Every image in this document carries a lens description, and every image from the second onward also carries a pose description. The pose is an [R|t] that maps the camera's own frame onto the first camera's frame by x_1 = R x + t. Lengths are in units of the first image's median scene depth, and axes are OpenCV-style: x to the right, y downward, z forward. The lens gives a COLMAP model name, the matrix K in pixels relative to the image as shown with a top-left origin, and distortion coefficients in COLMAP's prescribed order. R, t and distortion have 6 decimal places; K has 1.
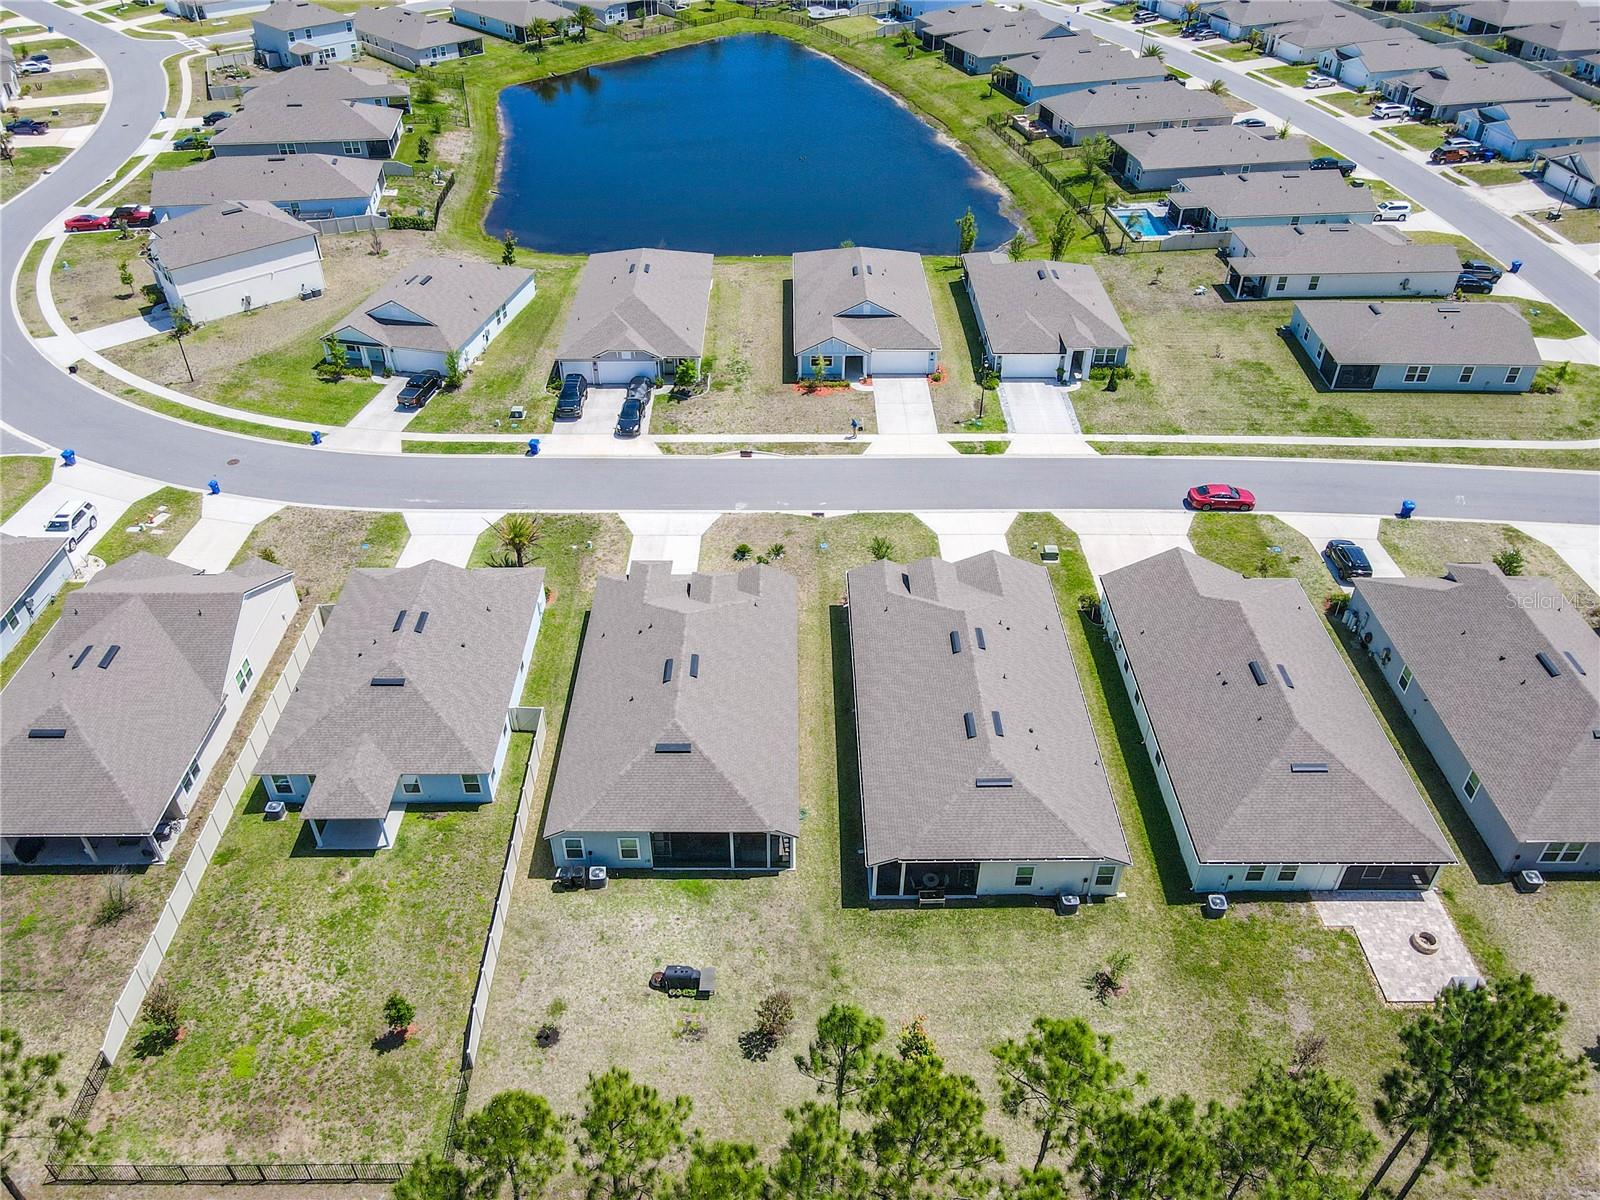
lens RADIAL K [[1182.0, 0, 799.3], [0, 1182.0, 582.0], [0, 0, 1]] dist [-0.009890, 0.051550]
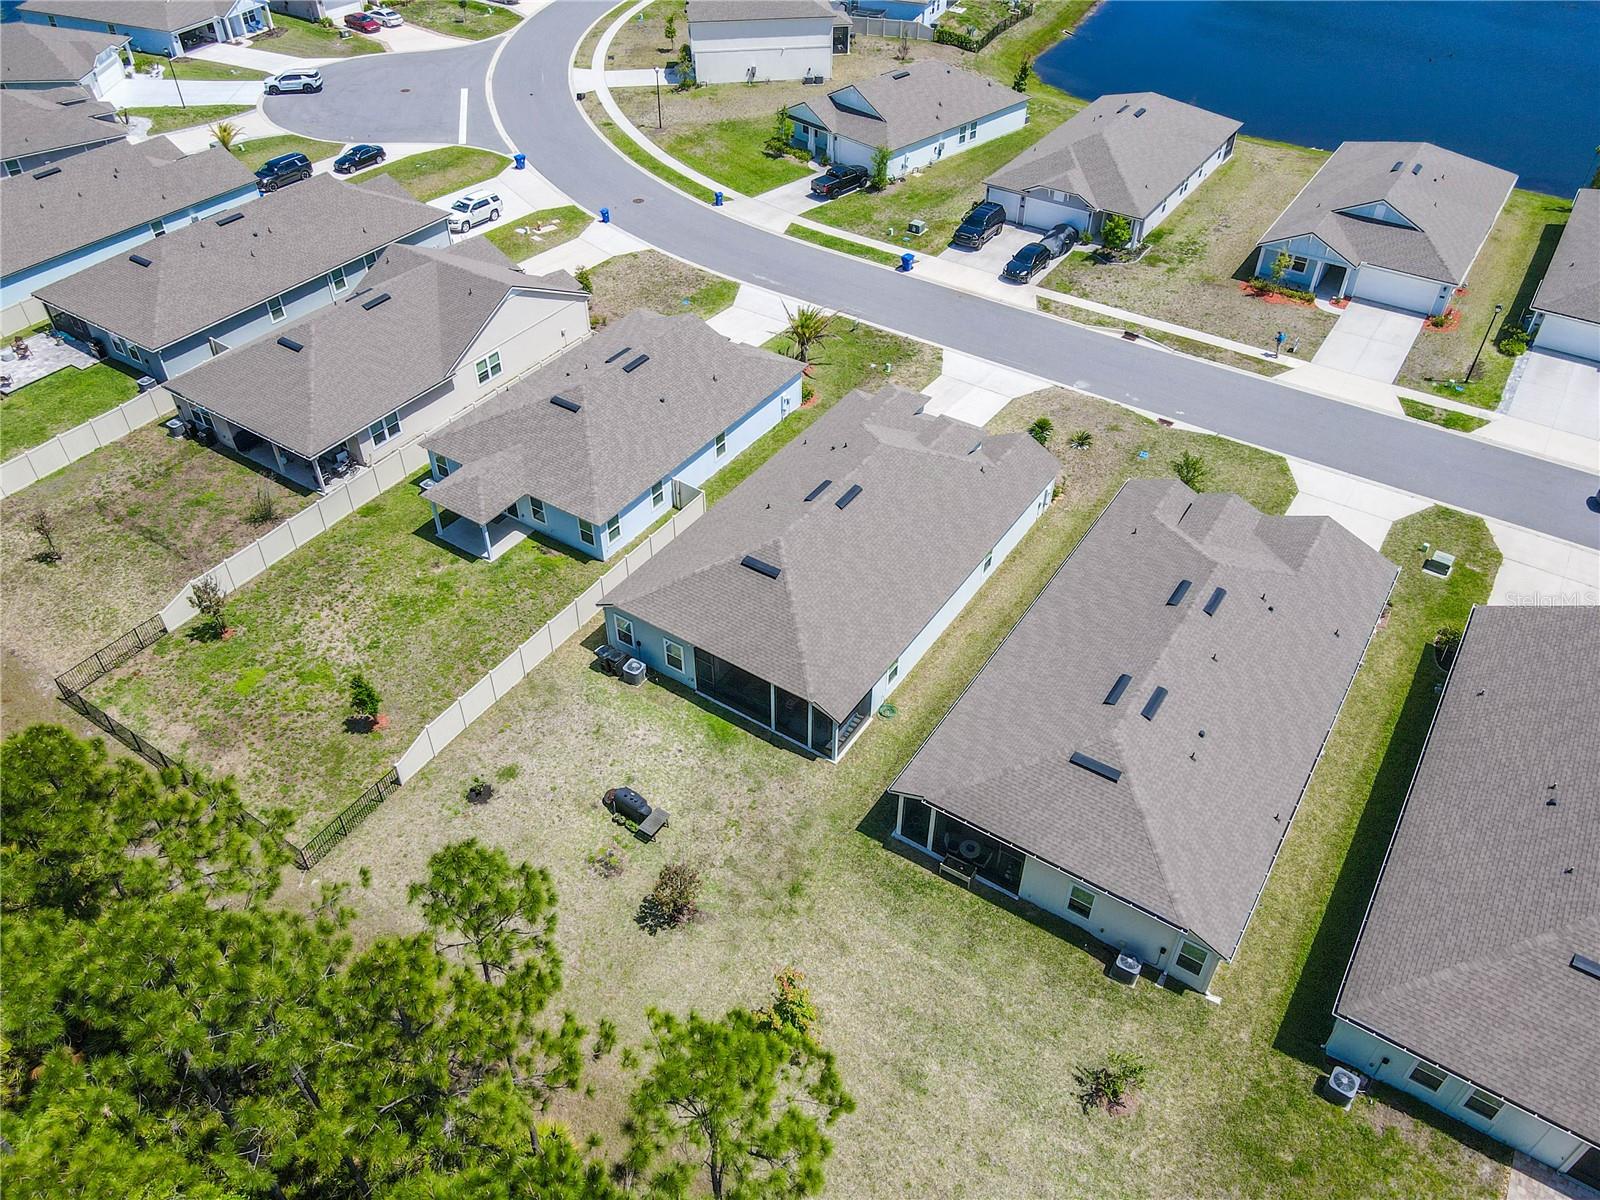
lens RADIAL K [[1184.3, 0, 799.6], [0, 1184.3, 577.3], [0, 0, 1]] dist [0.012375, 0.004110]
pose [[0.828395, 0.362085, -0.427383, 0.175960], [-0.340553, 0.931341, 0.128951, 0.019208], [0.444730, 0.038724, 0.894827, 0.168677]]
